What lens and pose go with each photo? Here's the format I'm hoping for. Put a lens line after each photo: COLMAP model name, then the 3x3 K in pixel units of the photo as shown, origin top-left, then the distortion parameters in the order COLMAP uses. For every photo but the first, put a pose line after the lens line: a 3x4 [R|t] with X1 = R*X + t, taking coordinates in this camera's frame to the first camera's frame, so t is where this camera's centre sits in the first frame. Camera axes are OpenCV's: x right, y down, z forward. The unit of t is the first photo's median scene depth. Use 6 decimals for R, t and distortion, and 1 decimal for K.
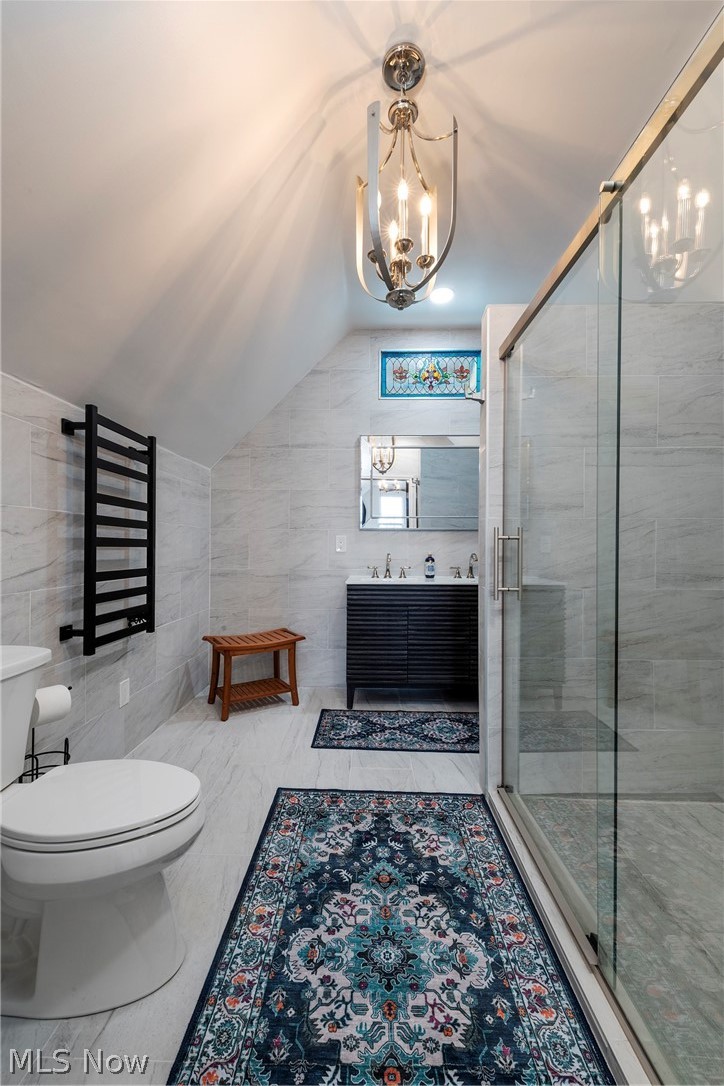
lens RADIAL K [[440.9, 0, 362.0], [0, 440.9, 543.0], [0, 0, 1]] dist [0.000245, 0.000093]
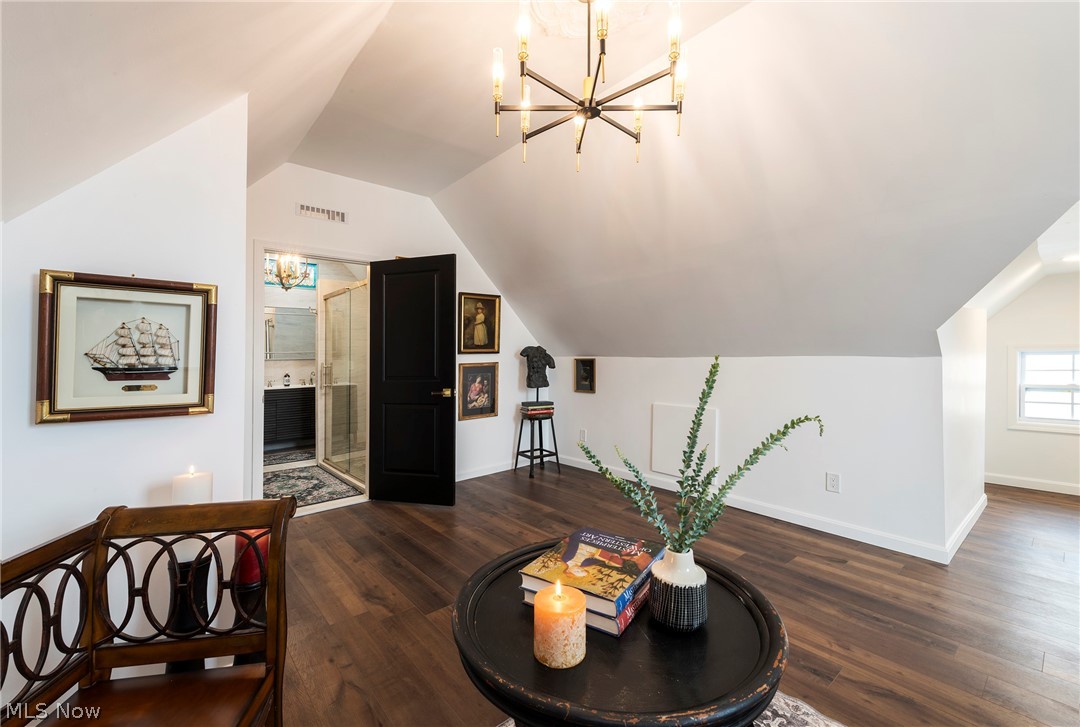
lens RADIAL K [[452.9, 0, 563.2], [0, 452.9, 361.1], [0, 0, 1]] dist [0.000119, 0.000084]
pose [[0.728659, -0.009690, 0.684808, -0.456147], [0.001401, 0.999919, 0.012658, -0.070925], [-0.684875, -0.008264, 0.728613, -1.786170]]
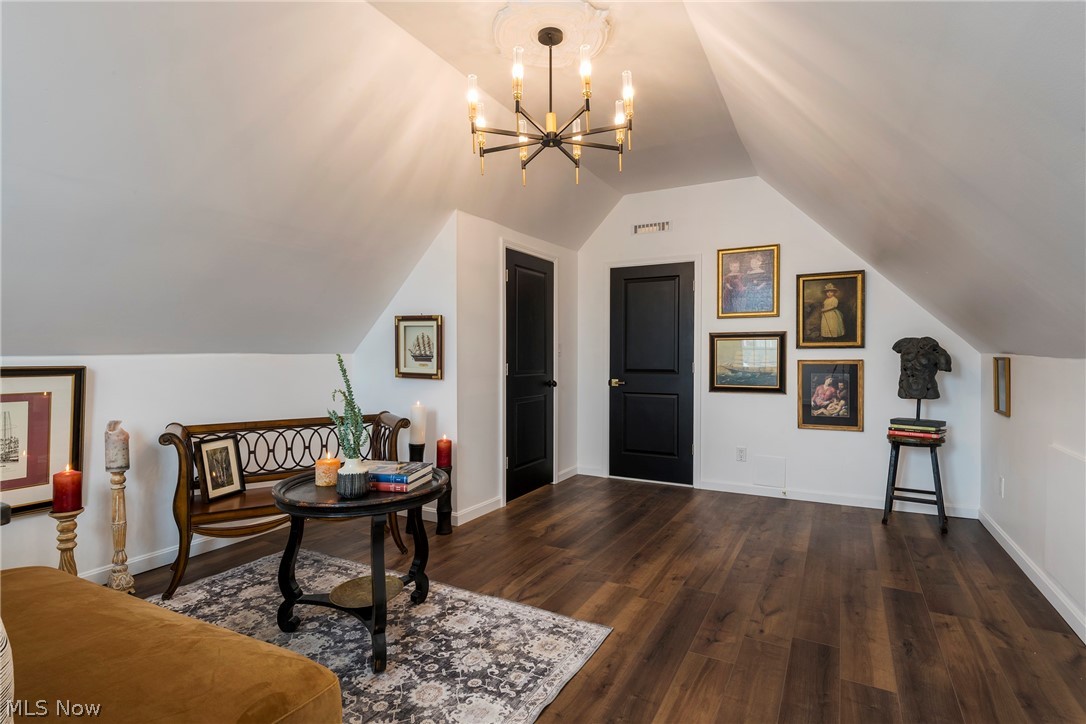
lens RADIAL K [[553.4, 0, 543.0], [0, 553.4, 362.0], [0, 0, 1]] dist [0.013227, -0.000568]
pose [[0.890678, 0.011768, -0.454483, 0.735875], [-0.001153, 0.999720, 0.023627, -0.076146], [0.454634, -0.020520, 0.890442, -2.301776]]
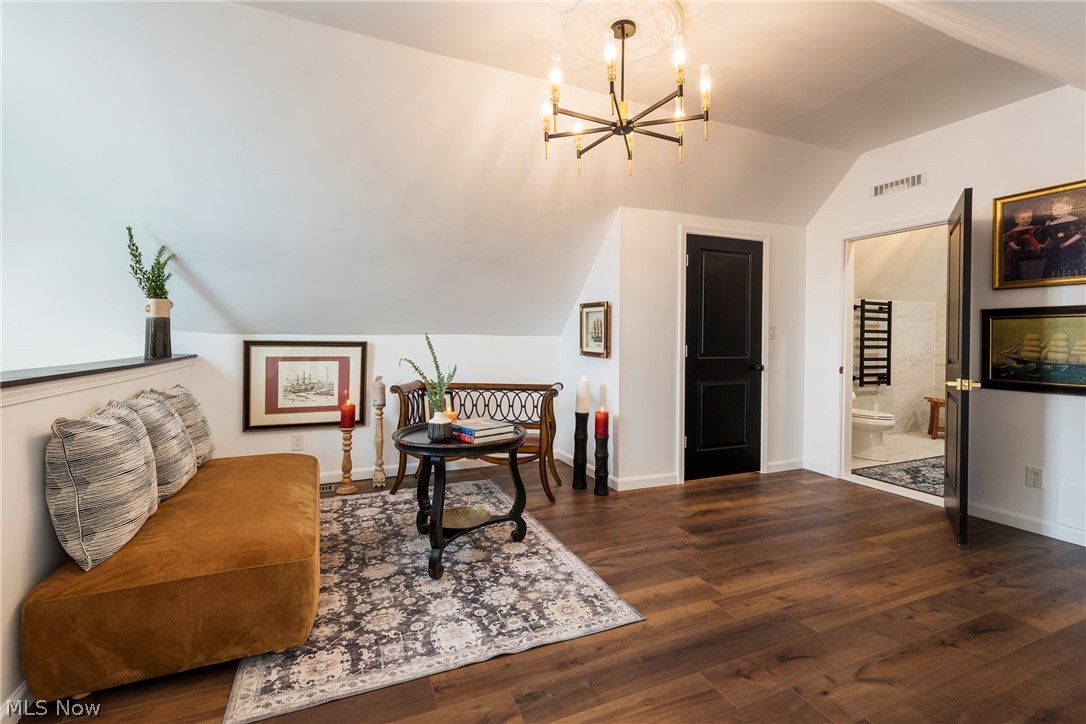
lens RADIAL K [[481.4, 0, 539.6], [0, 481.4, 339.5], [0, 0, 1]] dist [0.017510, -0.010579]
pose [[0.415421, 0.009226, -0.909582, 1.128049], [-0.002411, 0.999956, 0.009042, -0.060675], [0.909626, -0.001564, 0.415426, -1.816688]]
